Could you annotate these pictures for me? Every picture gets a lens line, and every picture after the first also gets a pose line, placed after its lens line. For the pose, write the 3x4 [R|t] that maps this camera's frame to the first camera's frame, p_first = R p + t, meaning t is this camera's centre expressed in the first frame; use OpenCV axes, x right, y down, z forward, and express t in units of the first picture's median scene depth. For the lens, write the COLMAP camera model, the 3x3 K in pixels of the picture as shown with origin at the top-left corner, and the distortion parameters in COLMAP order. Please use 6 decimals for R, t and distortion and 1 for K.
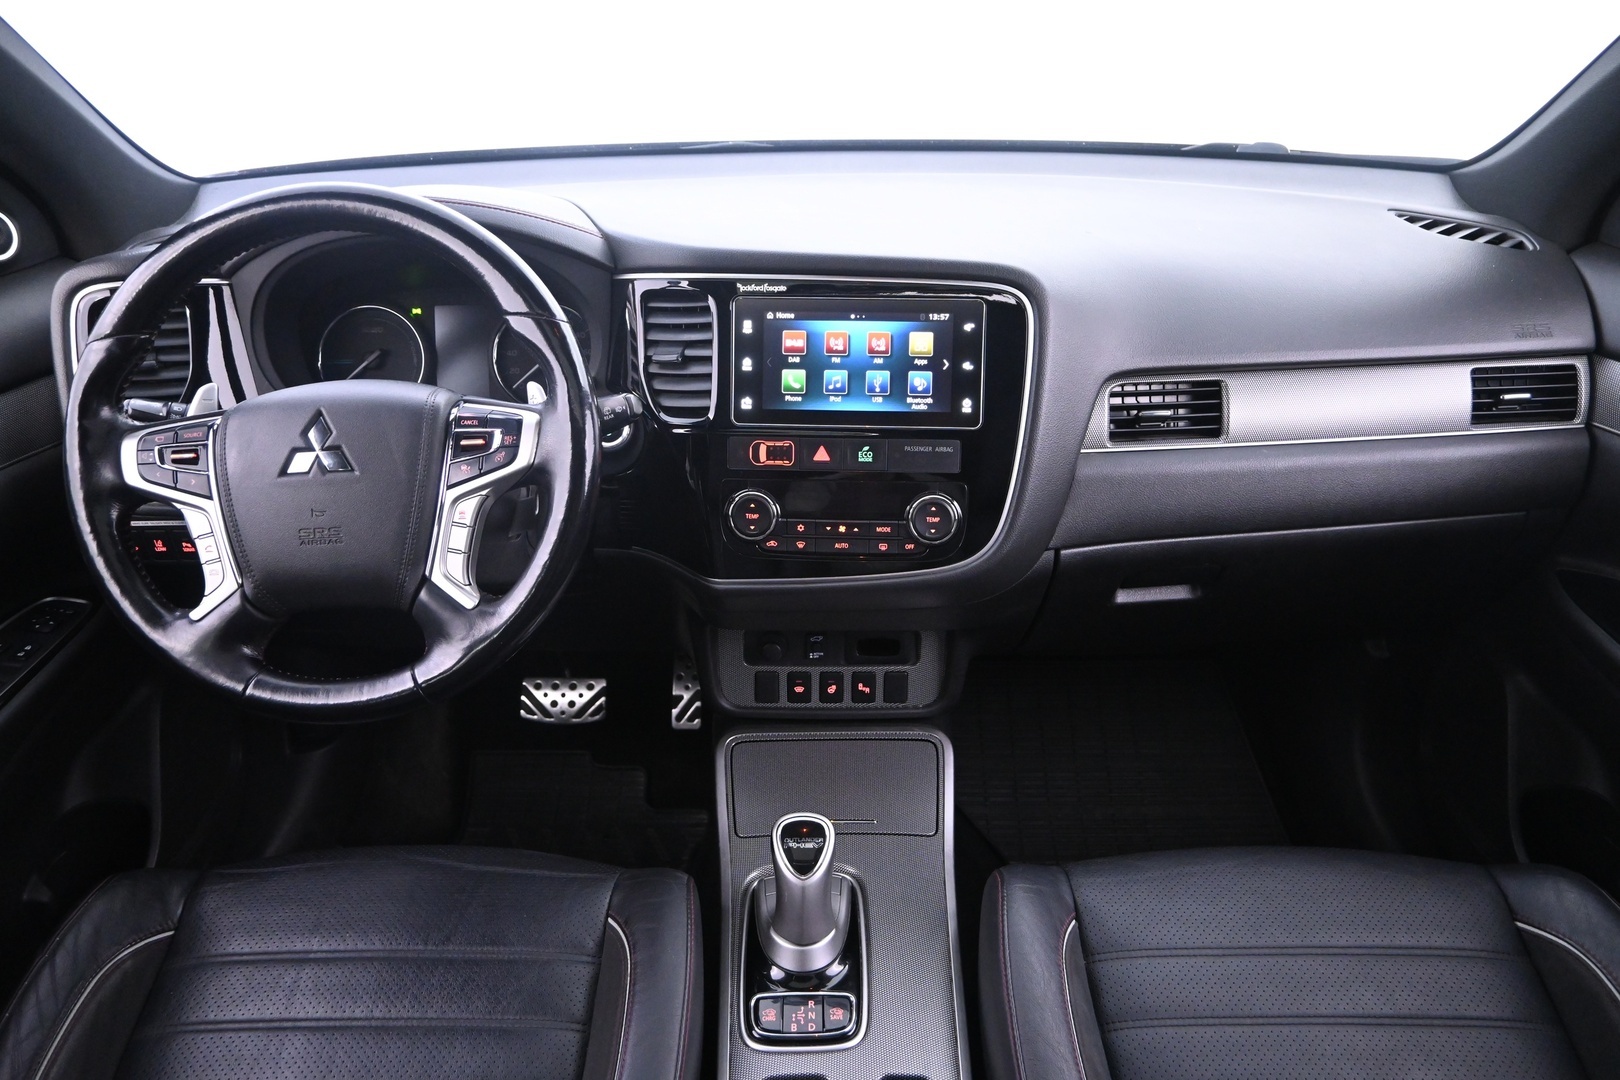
lens RADIAL K [[1138.6, 0, 812.2], [0, 1138.6, 534.8], [0, 0, 1]] dist [-0.001234, -0.003213]
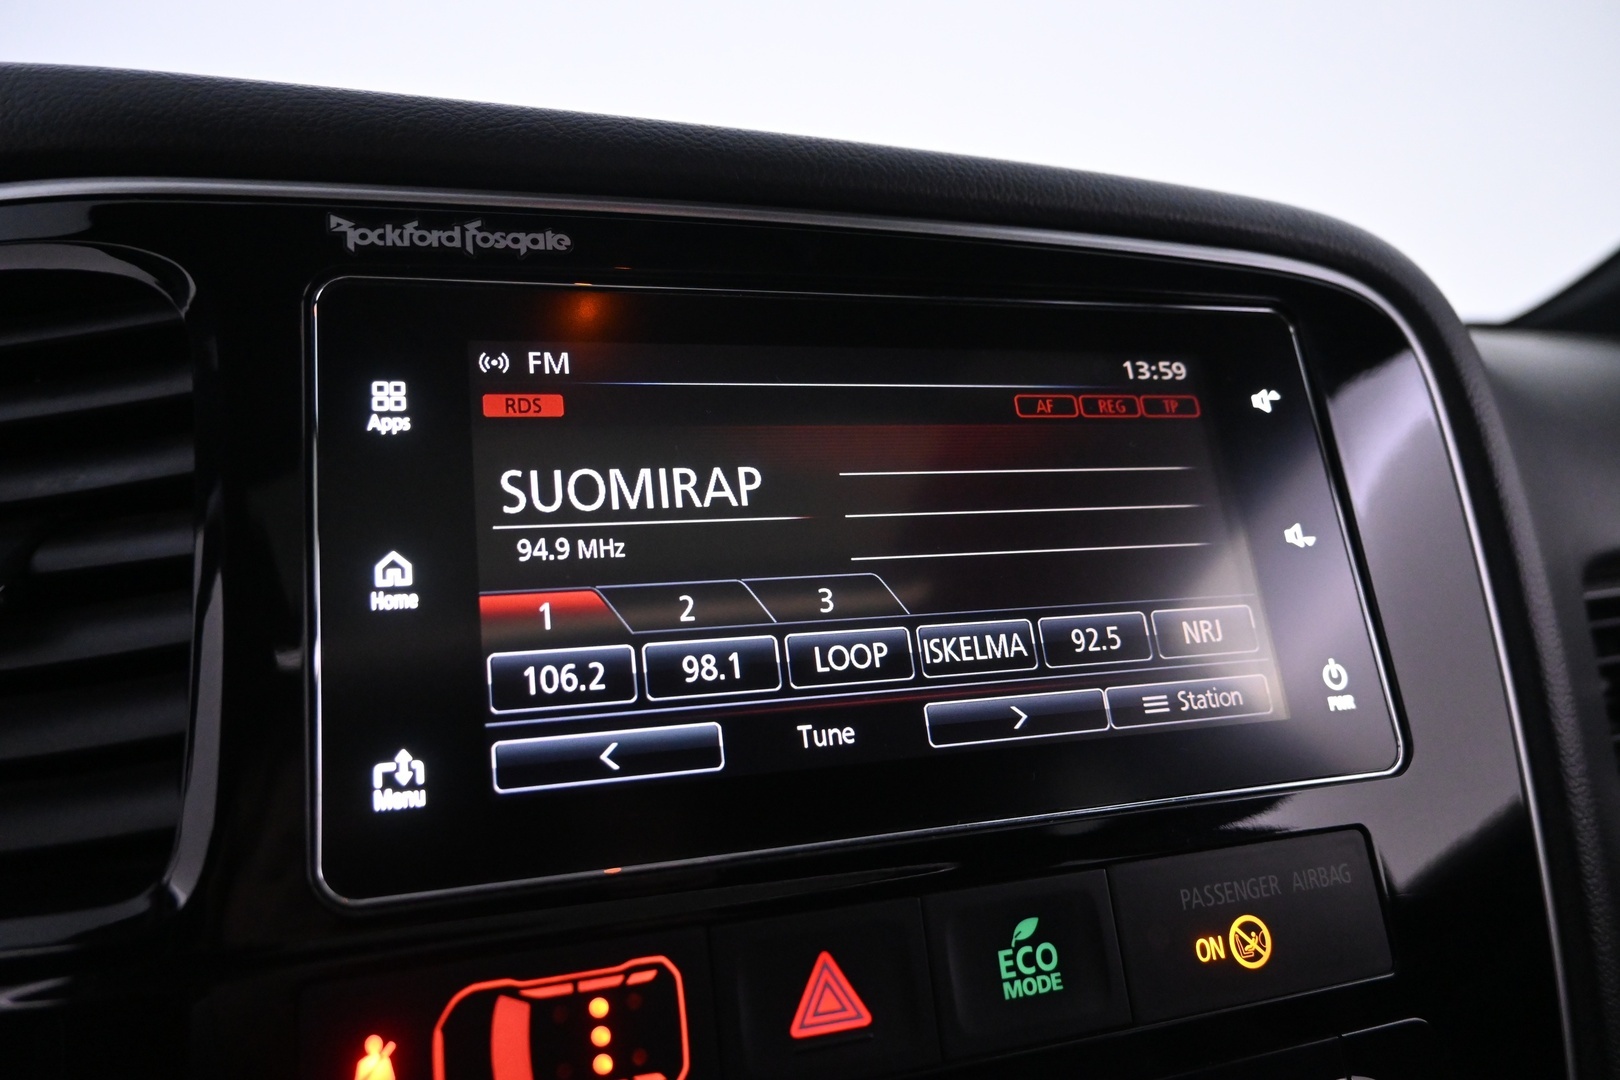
lens RADIAL K [[1135.2, 0, 811.4], [0, 1135.2, 535.2], [0, 0, 1]] dist [-0.002353, -0.001853]
pose [[0.920595, -0.028911, 0.389447, -0.072447], [0.176179, 0.920751, -0.348107, -0.082700], [-0.348520, 0.389078, 0.852732, 0.871878]]
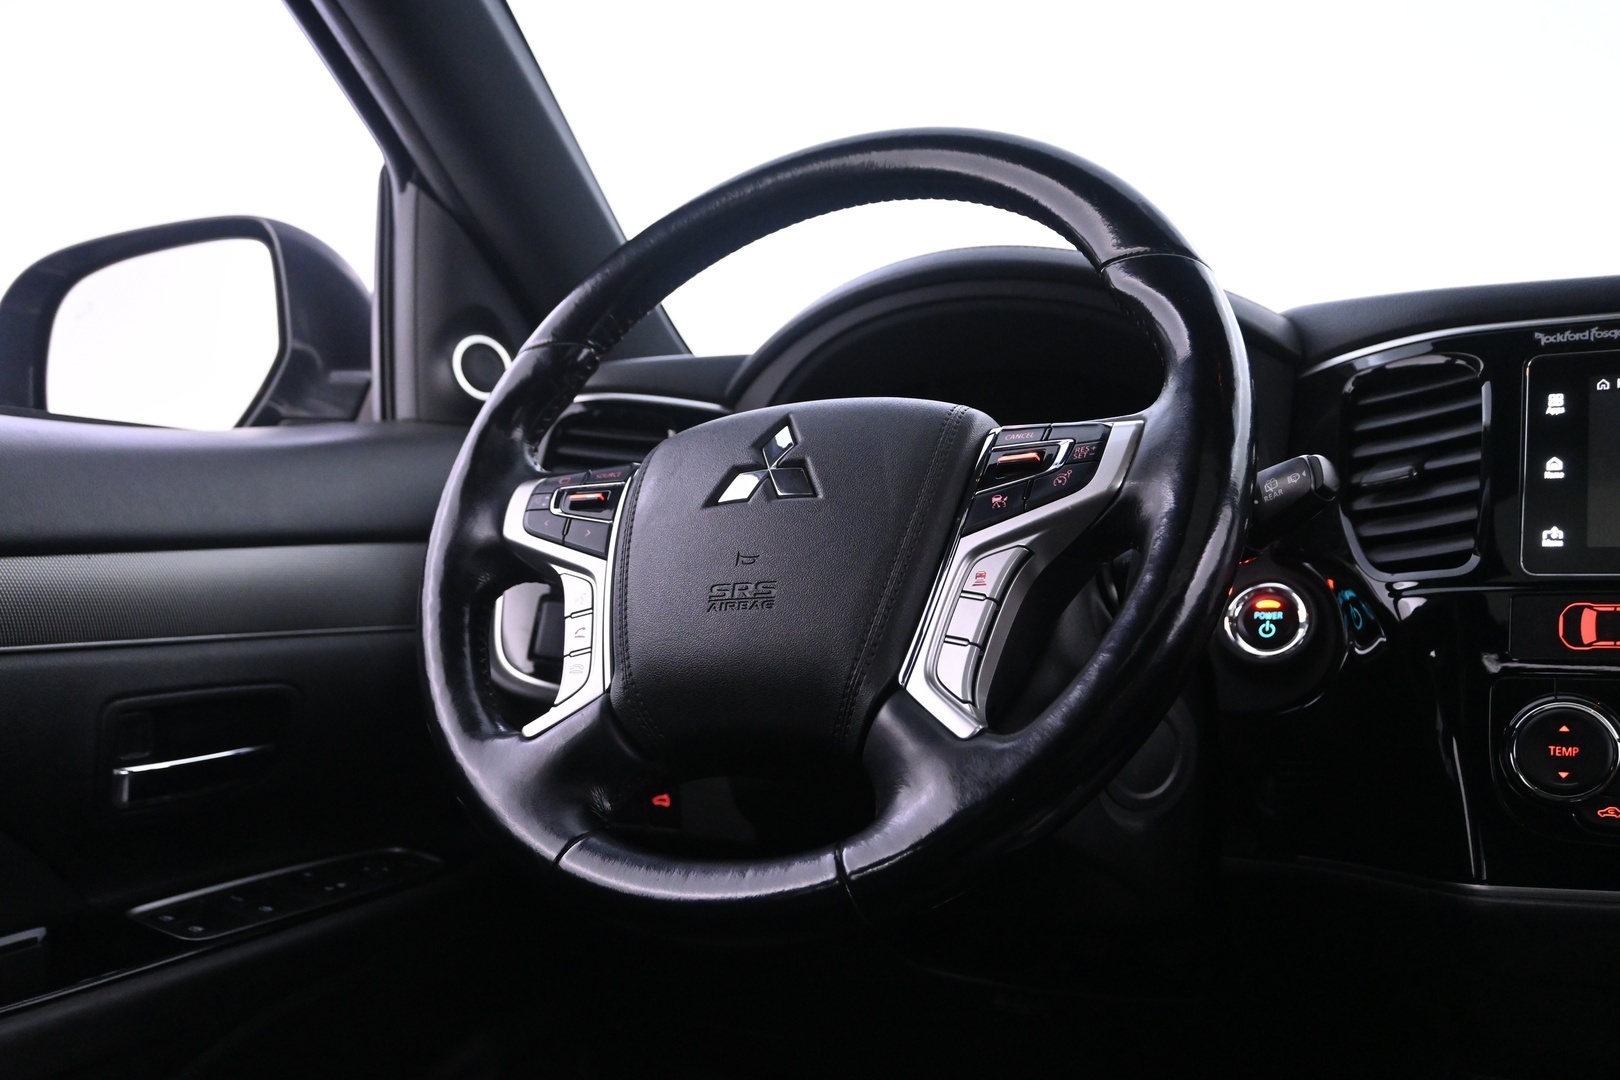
lens RADIAL K [[1519.6, 0, 807.5], [0, 1519.6, 523.7], [0, 0, 1]] dist [-0.005470, -0.017996]
pose [[0.887670, -0.006236, -0.460438, -0.044707], [-0.211691, 0.882457, -0.420066, 0.255202], [0.408937, 0.470351, 0.782011, 0.358623]]
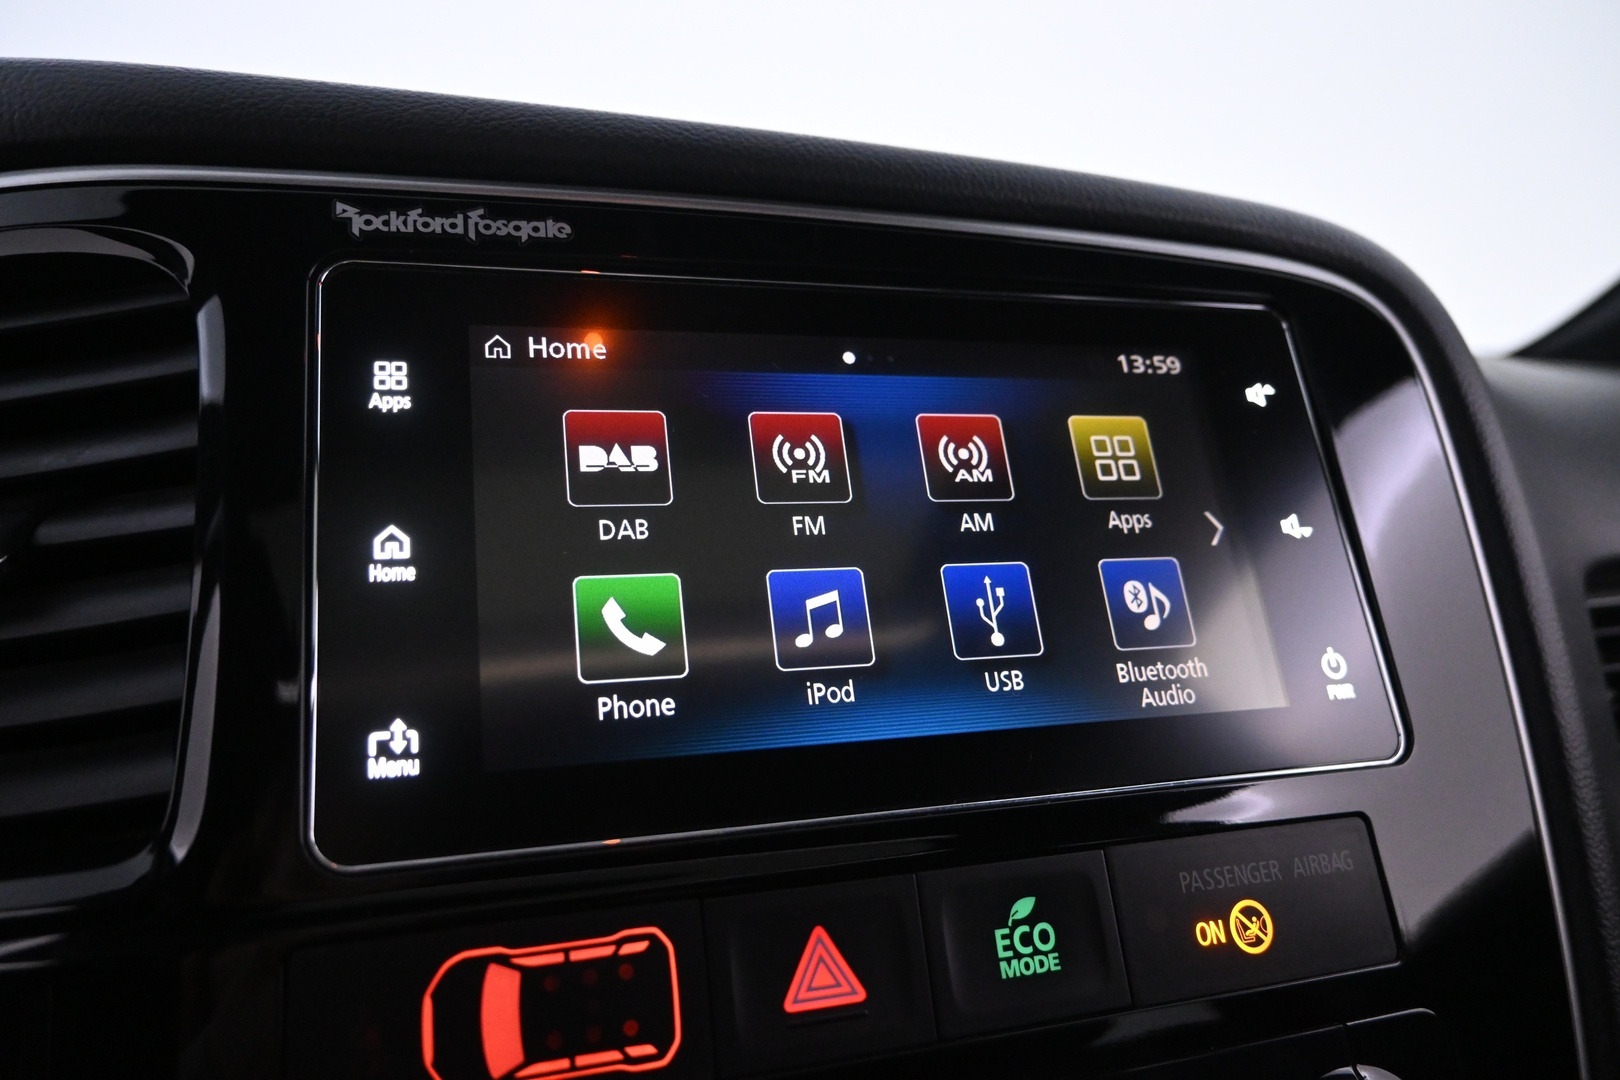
lens RADIAL K [[1135.2, 0, 811.4], [0, 1135.2, 535.2], [0, 0, 1]] dist [-0.002353, -0.001853]
pose [[0.923787, -0.012583, 0.382700, -0.070717], [0.173955, 0.904158, -0.390177, -0.068271], [-0.341112, 0.427013, 0.837438, 0.875423]]
